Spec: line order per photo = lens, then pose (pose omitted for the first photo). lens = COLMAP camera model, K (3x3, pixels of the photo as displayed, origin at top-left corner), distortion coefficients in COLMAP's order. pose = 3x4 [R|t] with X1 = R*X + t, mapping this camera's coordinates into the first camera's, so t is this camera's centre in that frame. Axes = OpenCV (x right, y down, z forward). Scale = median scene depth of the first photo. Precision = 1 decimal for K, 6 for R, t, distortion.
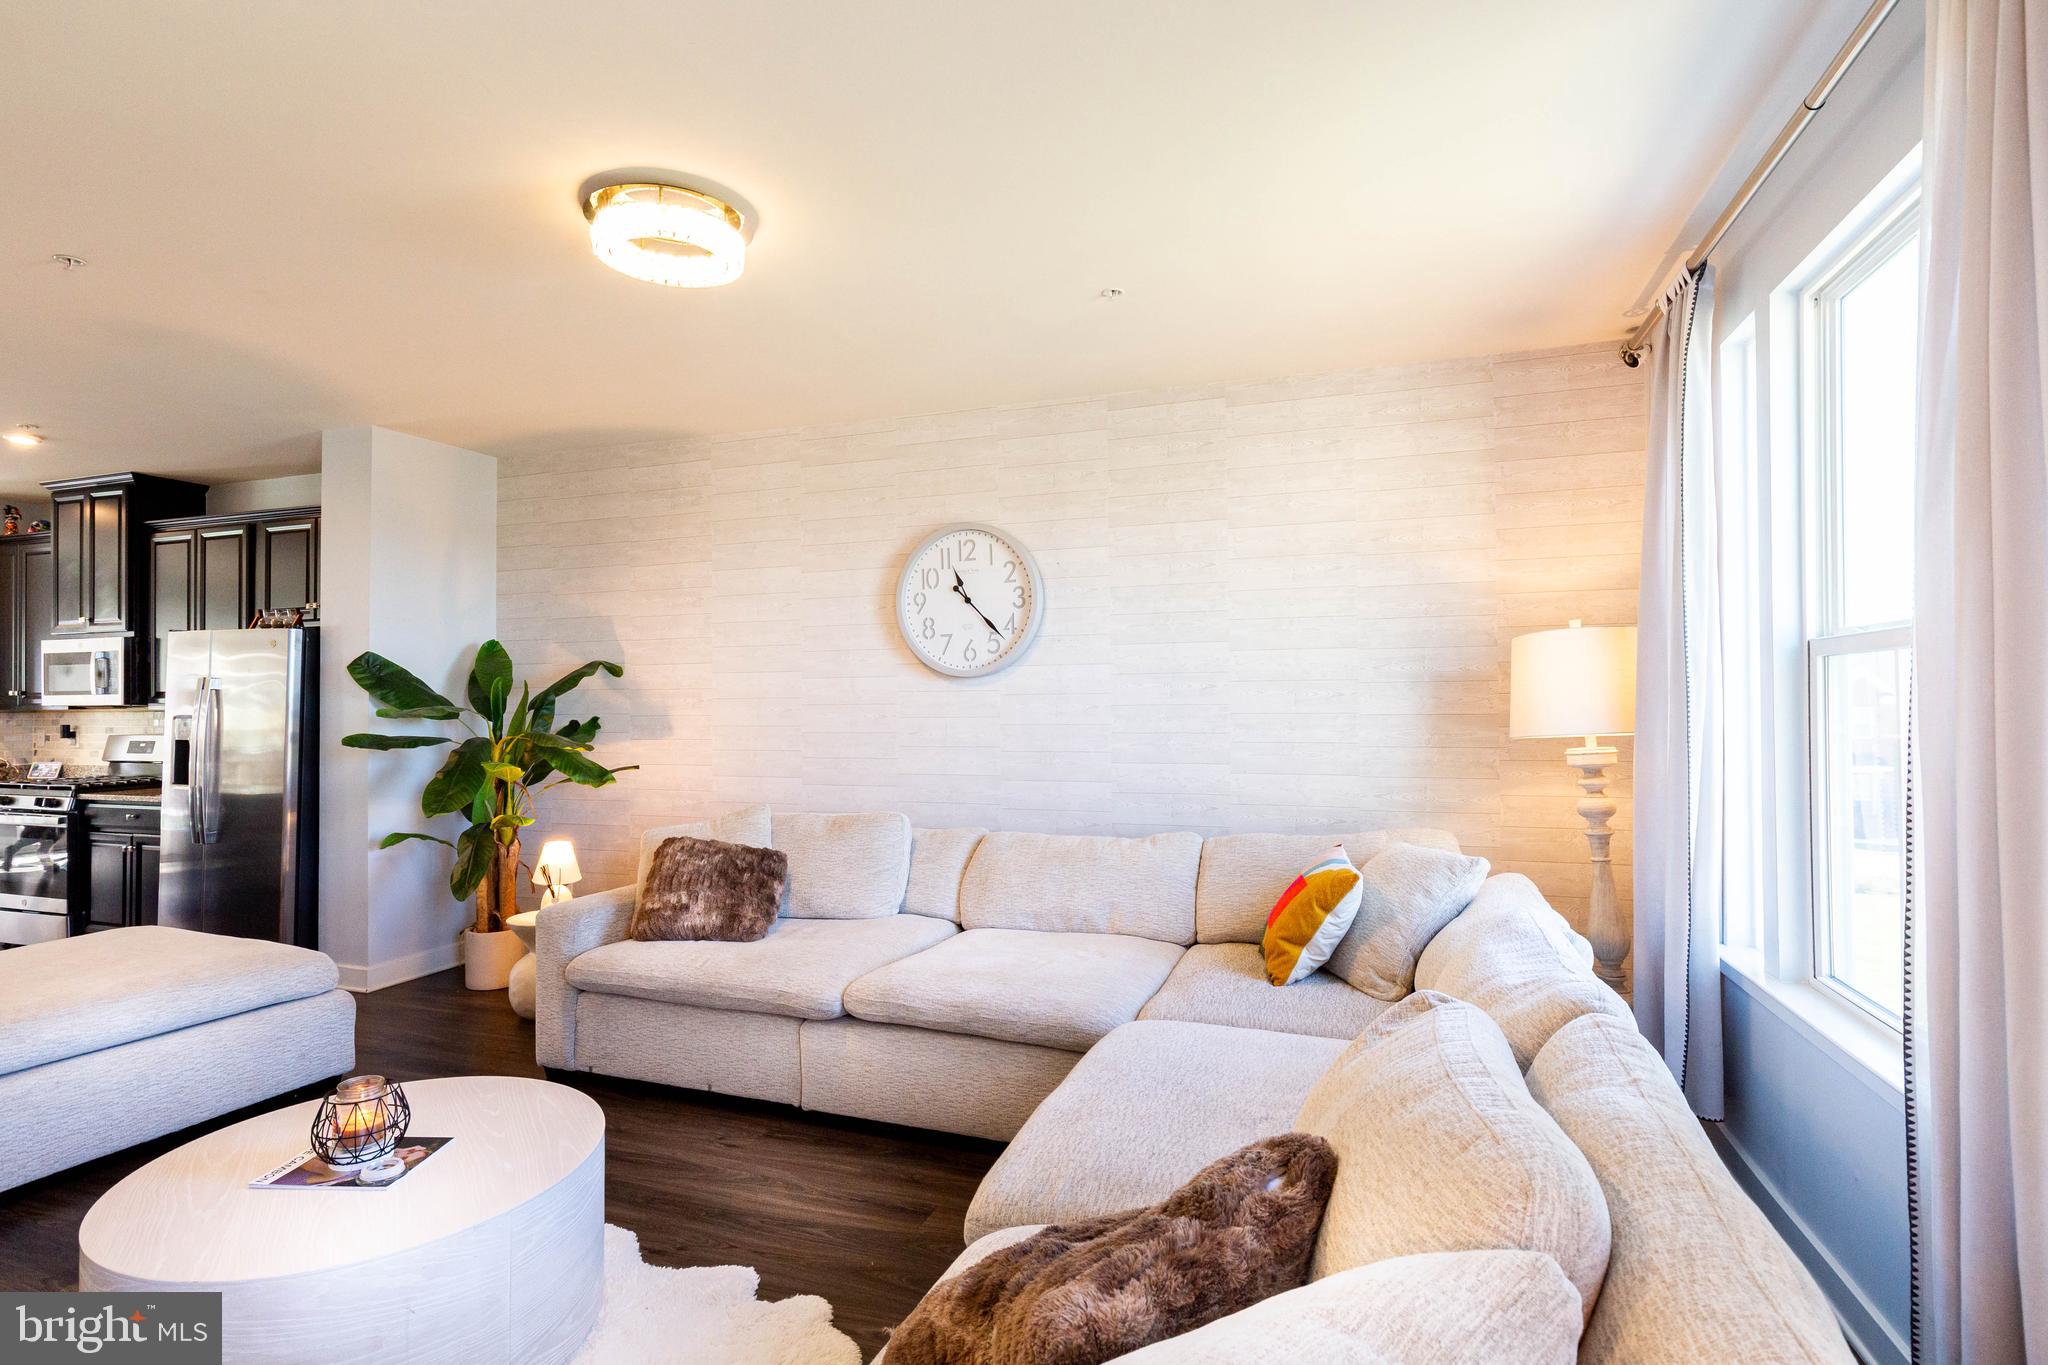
lens RADIAL K [[1004.3, 0, 1037.1], [0, 1004.3, 692.9], [0, 0, 1]] dist [0.004452, -0.002434]
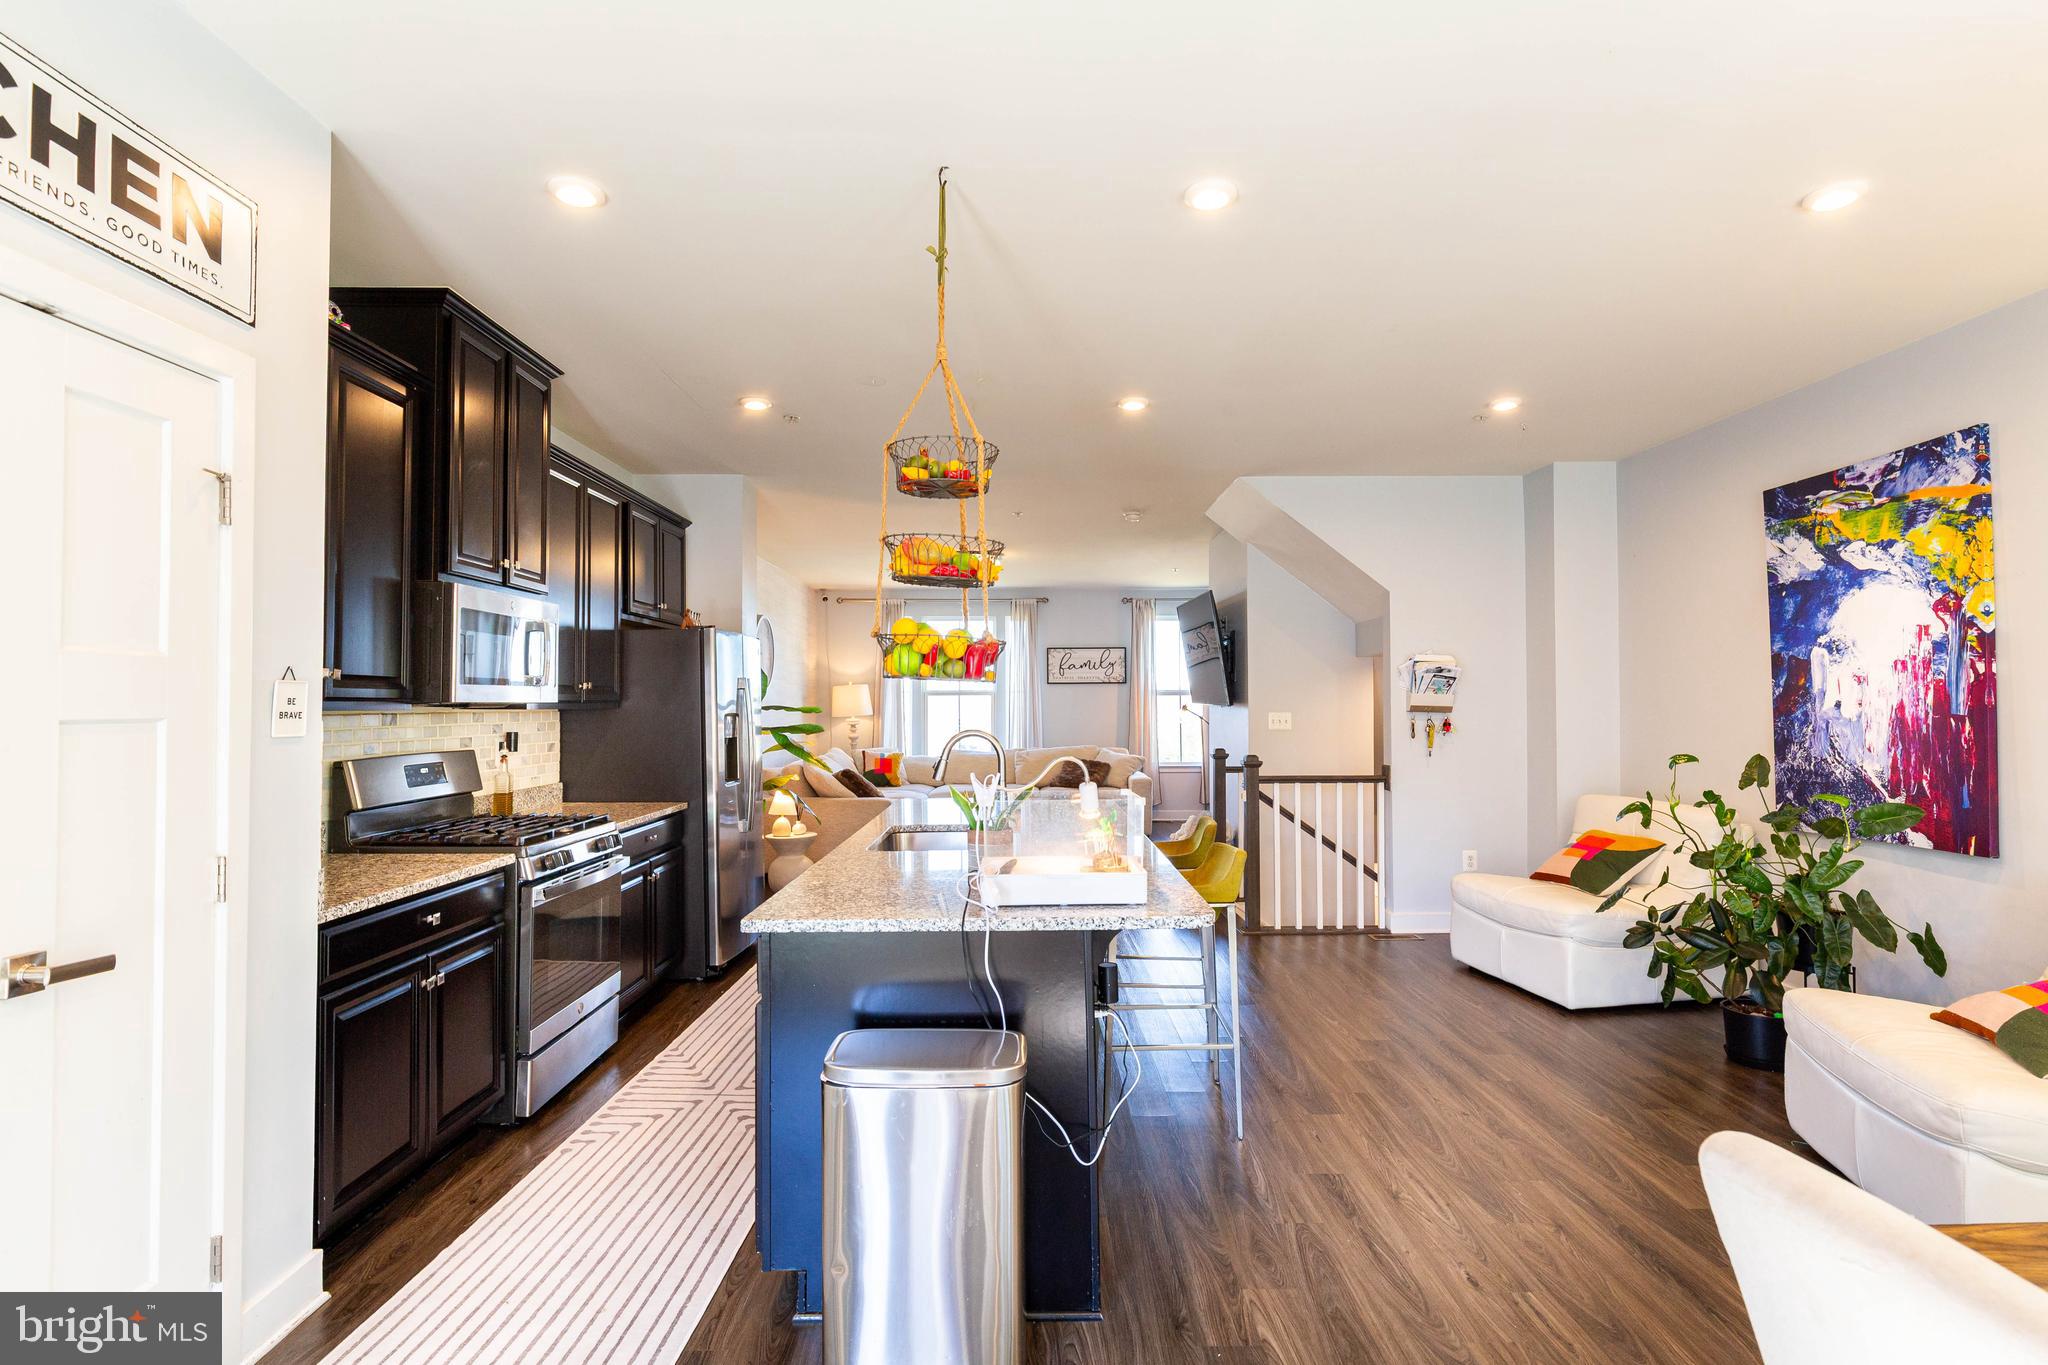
lens RADIAL K [[1004.3, 0, 1026.2], [0, 1004.3, 684.7], [0, 0, 1]] dist [0.004452, -0.002434]
pose [[-0.331525, 0.024710, 0.943123, -2.103914], [-0.003695, 0.999615, -0.027489, 0.021949], [-0.943439, -0.012598, -0.331306, 1.160736]]
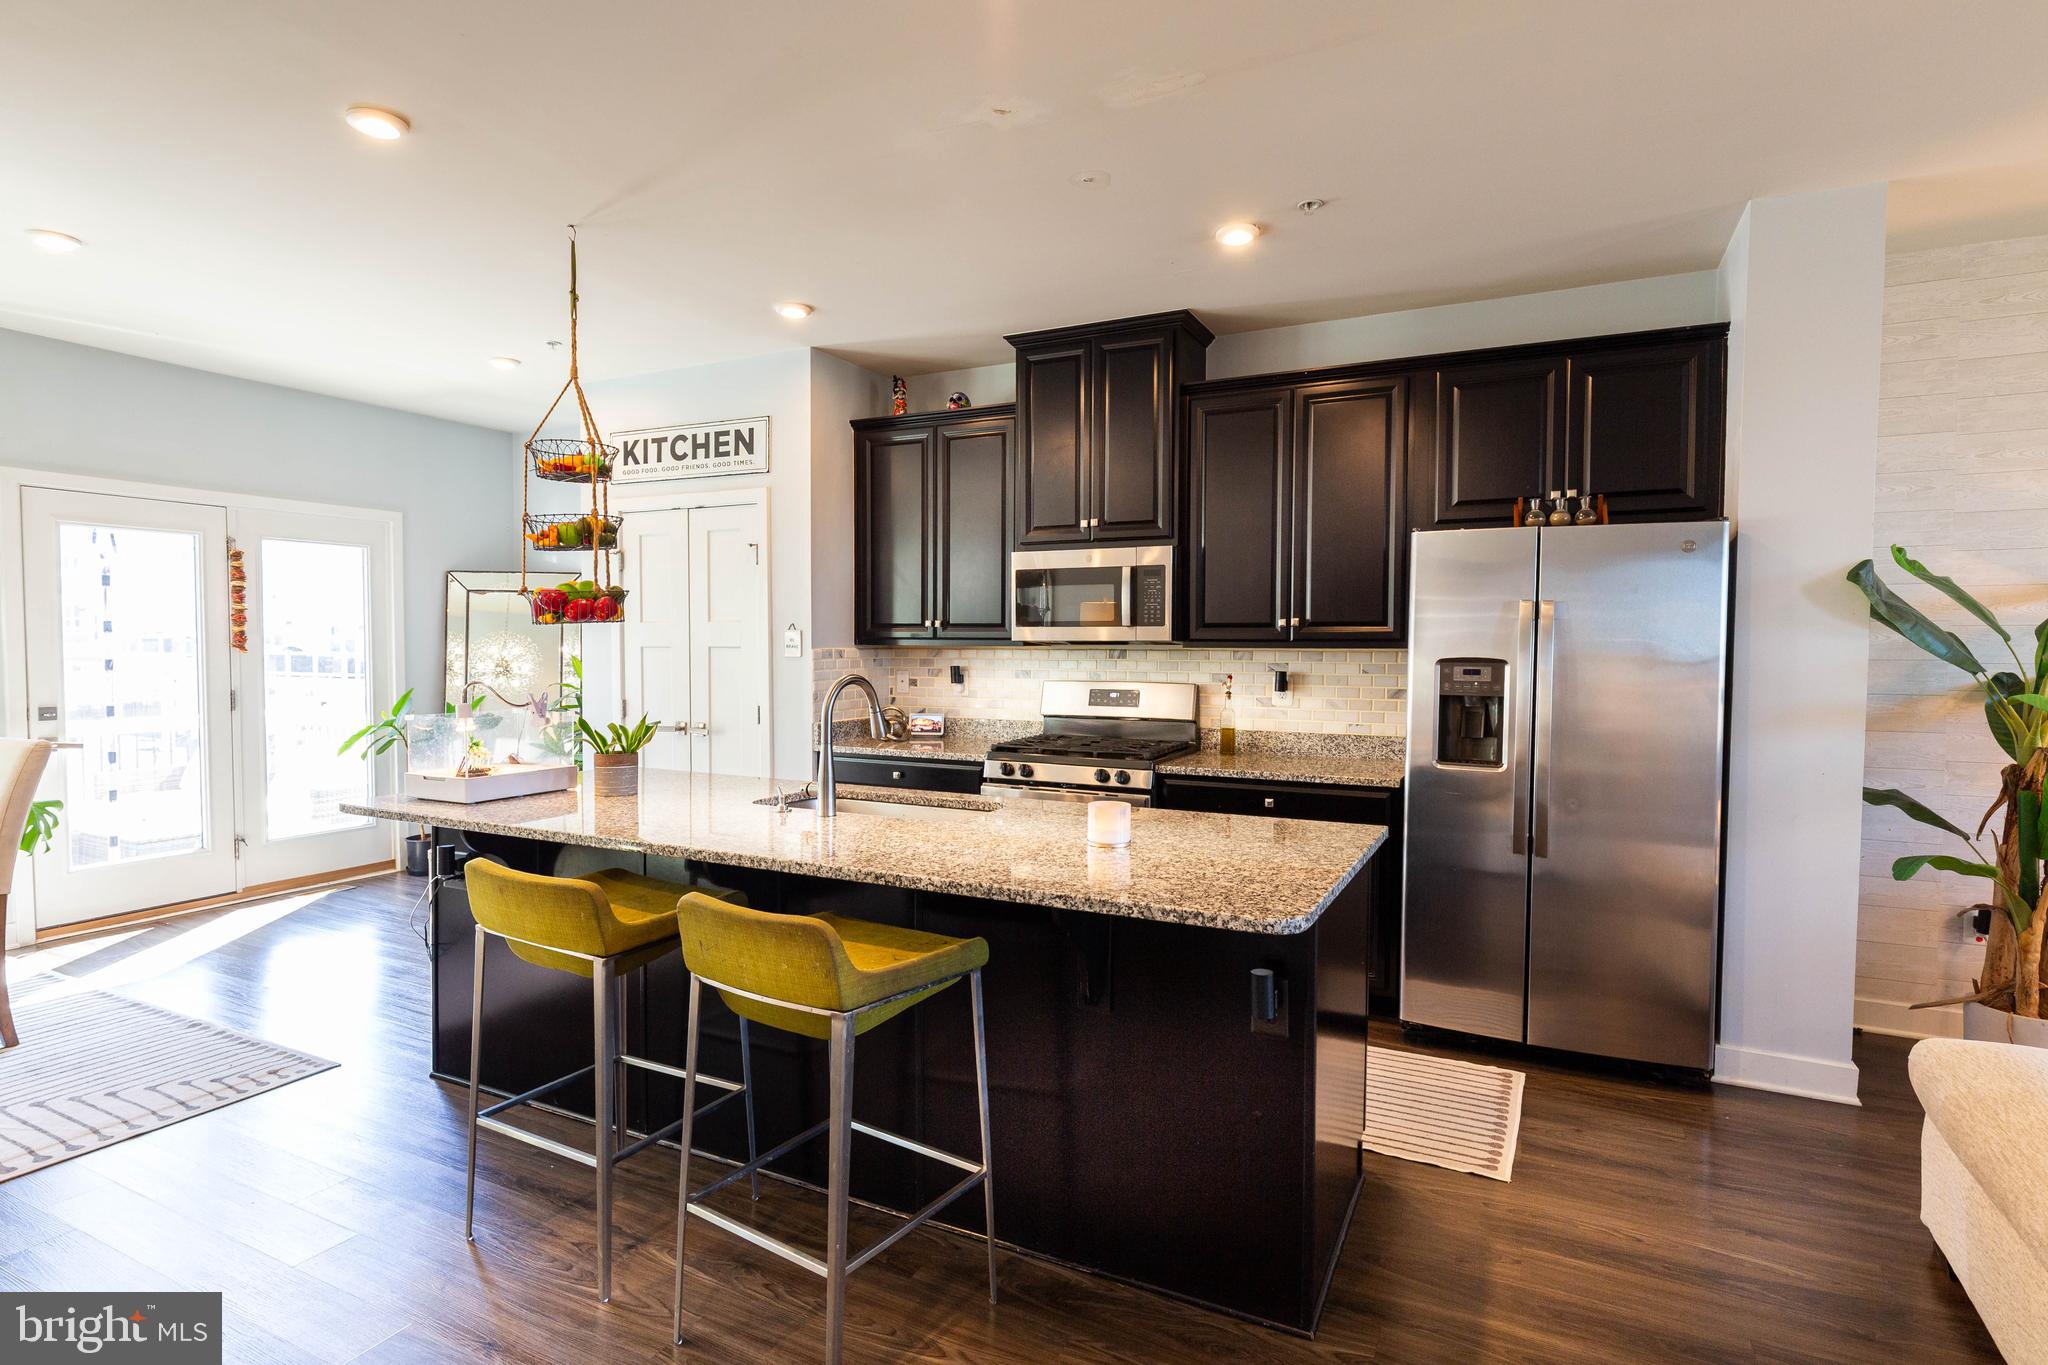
lens RADIAL K [[1004.3, 0, 1034.4], [0, 1004.3, 681.7], [0, 0, 1]] dist [0.004452, -0.002434]
pose [[0.991681, 0.015231, -0.127812, -1.142446], [-0.009148, 0.998803, 0.048044, 0.008896], [0.128391, -0.046475, 0.990634, 0.341305]]
